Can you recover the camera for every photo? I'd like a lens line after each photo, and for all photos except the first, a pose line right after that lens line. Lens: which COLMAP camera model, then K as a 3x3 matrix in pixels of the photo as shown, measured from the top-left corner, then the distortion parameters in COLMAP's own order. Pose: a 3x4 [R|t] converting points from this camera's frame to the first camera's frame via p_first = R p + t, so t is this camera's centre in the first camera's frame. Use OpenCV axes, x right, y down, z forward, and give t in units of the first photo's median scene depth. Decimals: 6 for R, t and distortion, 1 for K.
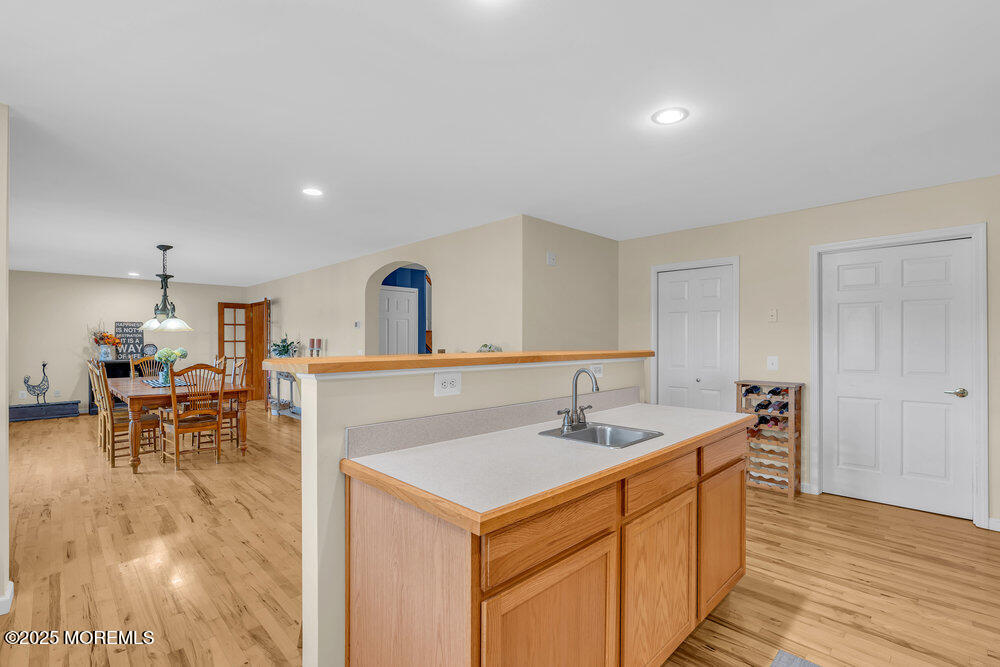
lens RADIAL K [[448.6, 0, 499.1], [0, 448.6, 341.2], [0, 0, 1]] dist [-0.005237, 0.001066]
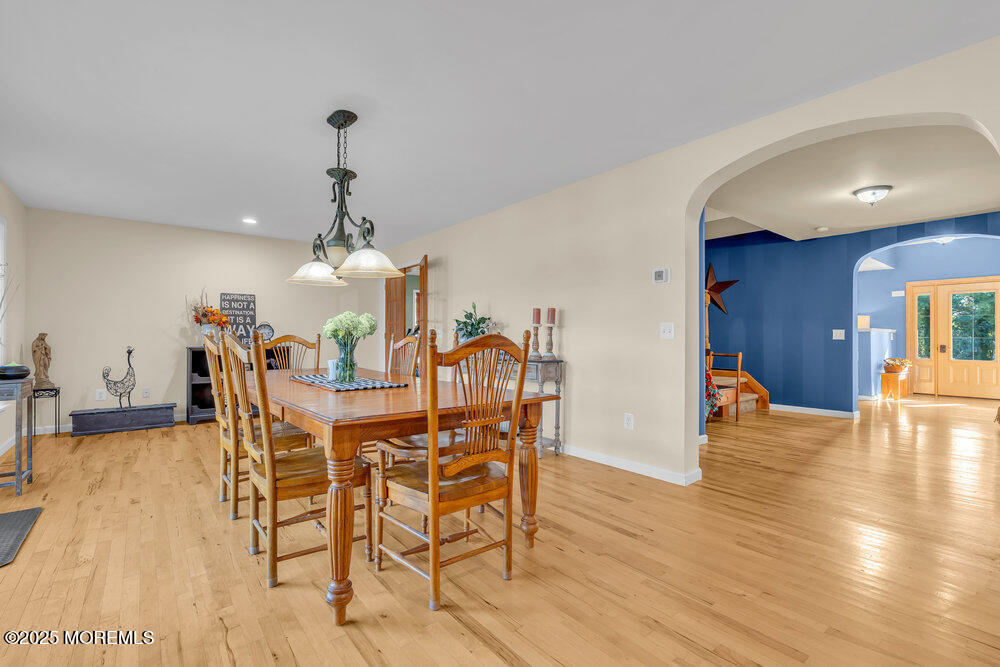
lens RADIAL K [[448.6, 0, 504.2], [0, 448.6, 334.2], [0, 0, 1]] dist [-0.005237, 0.001066]
pose [[0.994940, 0.000279, -0.100470, -0.365945], [-0.001267, 0.999951, -0.009776, 0.031835], [0.100462, 0.009854, 0.994892, 0.363723]]
